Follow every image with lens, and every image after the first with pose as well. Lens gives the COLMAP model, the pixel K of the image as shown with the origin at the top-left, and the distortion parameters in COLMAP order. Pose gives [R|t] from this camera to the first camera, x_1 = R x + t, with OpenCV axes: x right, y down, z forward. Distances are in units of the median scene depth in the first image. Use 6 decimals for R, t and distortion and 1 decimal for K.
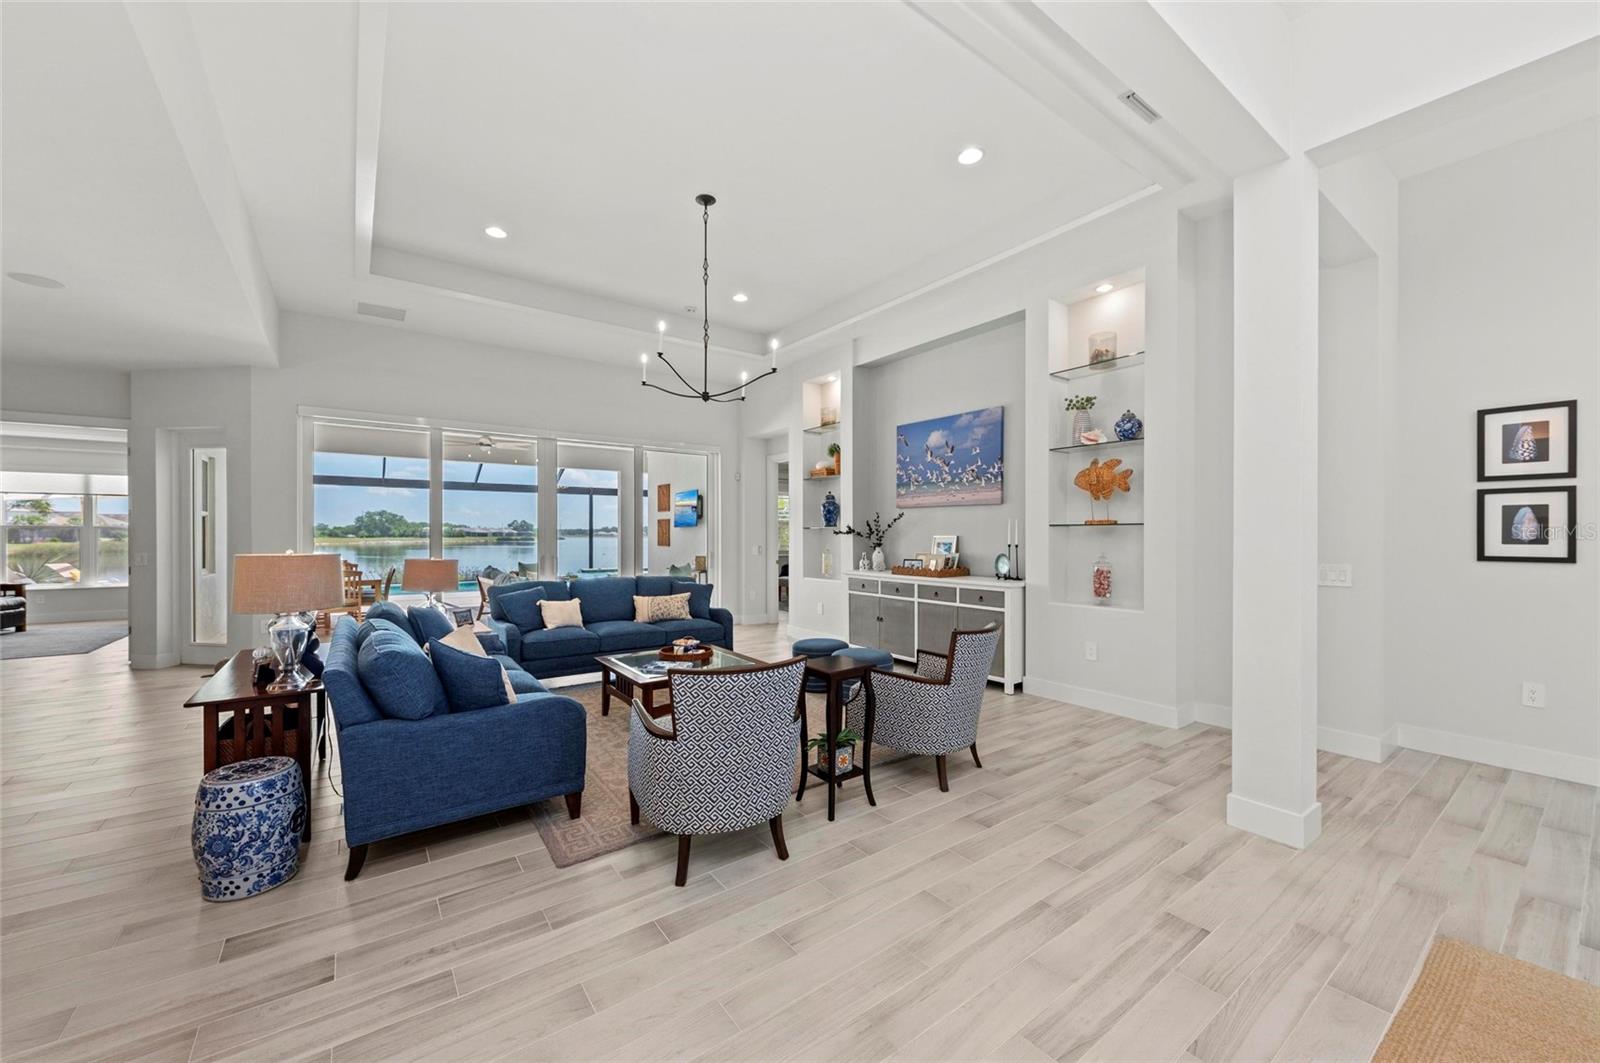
lens RADIAL K [[607.7, 0, 804.5], [0, 607.7, 537.1], [0, 0, 1]] dist [0.009559, -0.003666]
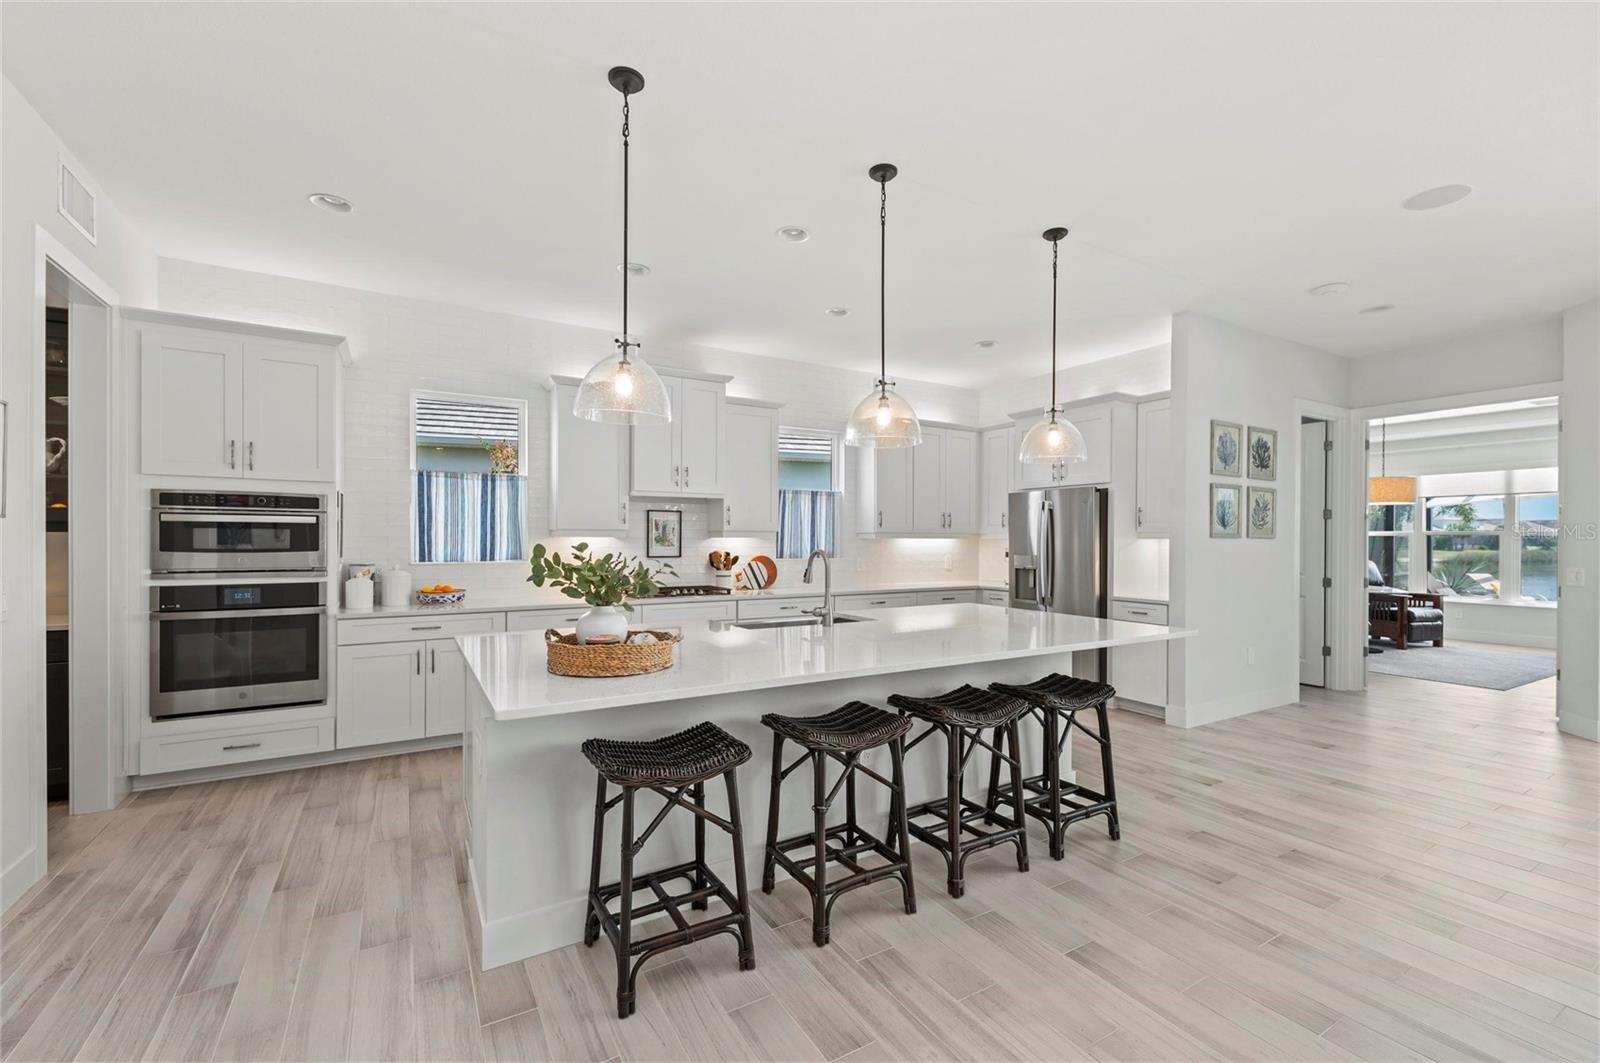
lens RADIAL K [[679.3, 0, 811.4], [0, 679.3, 542.7], [0, 0, 1]] dist [0.005828, 0.000220]
pose [[-0.093475, 0.004410, -0.995612, -0.231504], [-0.008122, 0.999954, 0.005192, 0.000519], [0.995588, 0.008571, -0.093435, 0.210202]]
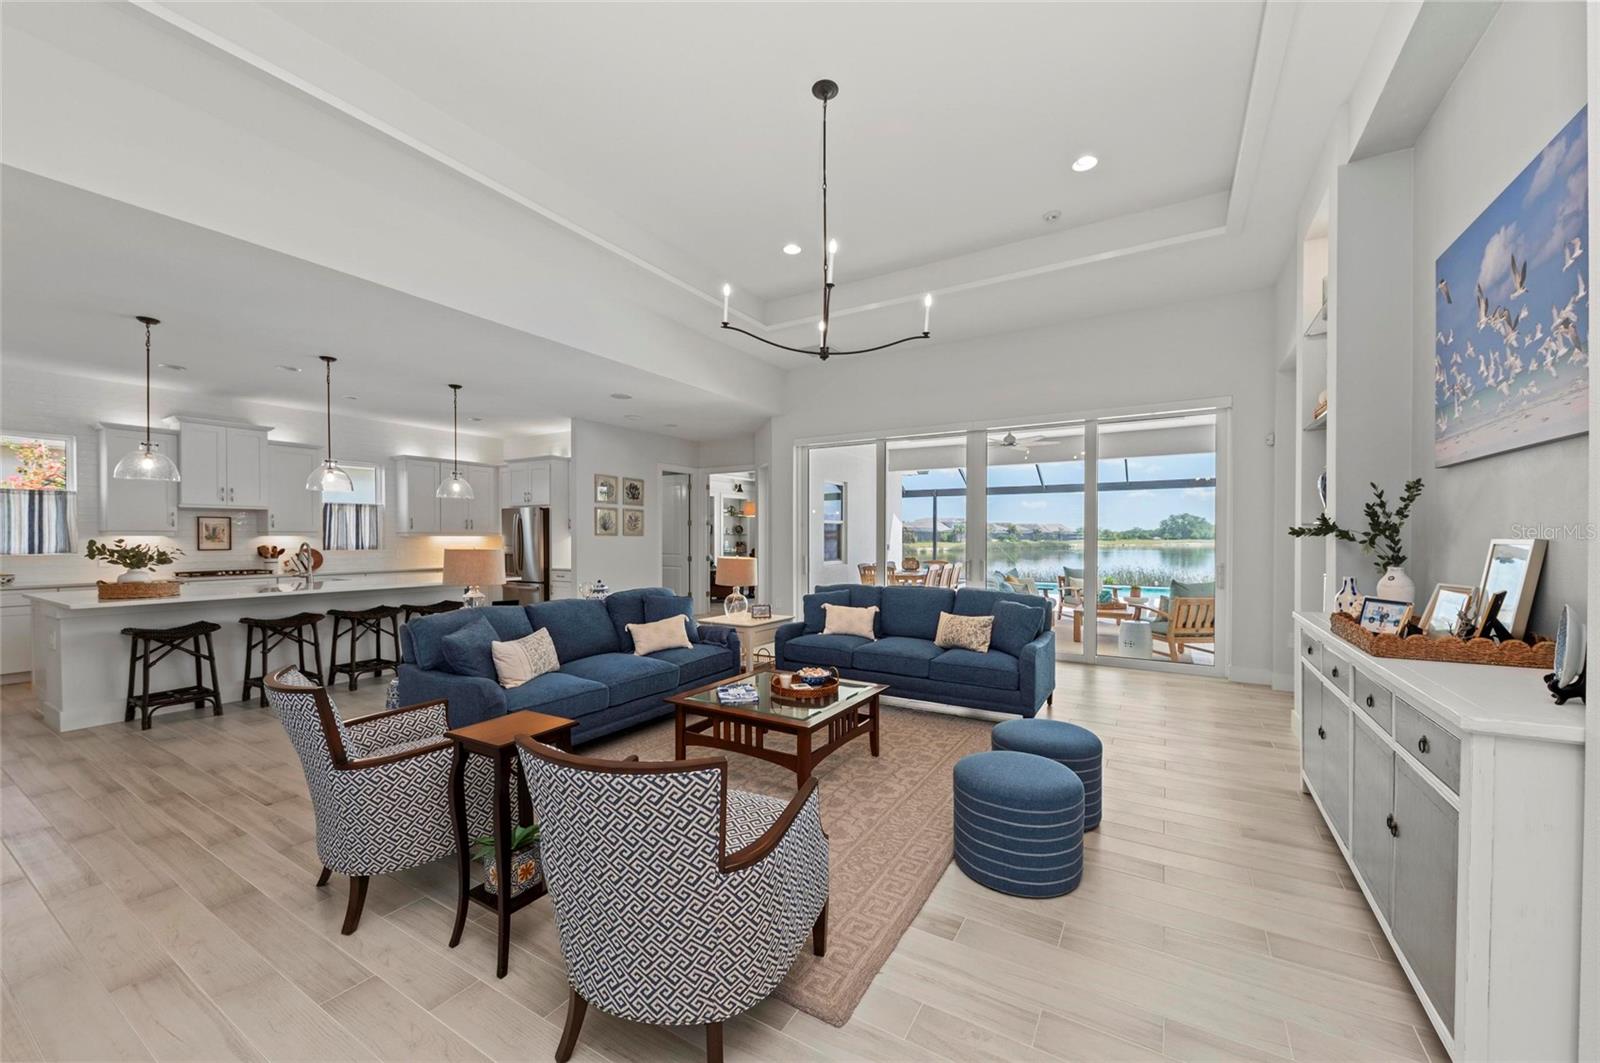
lens RADIAL K [[603.8, 0, 805.2], [0, 603.8, 543.0], [0, 0, 1]] dist [0.013471, -0.006368]
pose [[0.387379, 0.009305, -0.921874, 0.400902], [-0.004018, 0.999957, 0.008404, -0.001358], [0.921912, 0.000449, 0.387399, 0.525915]]
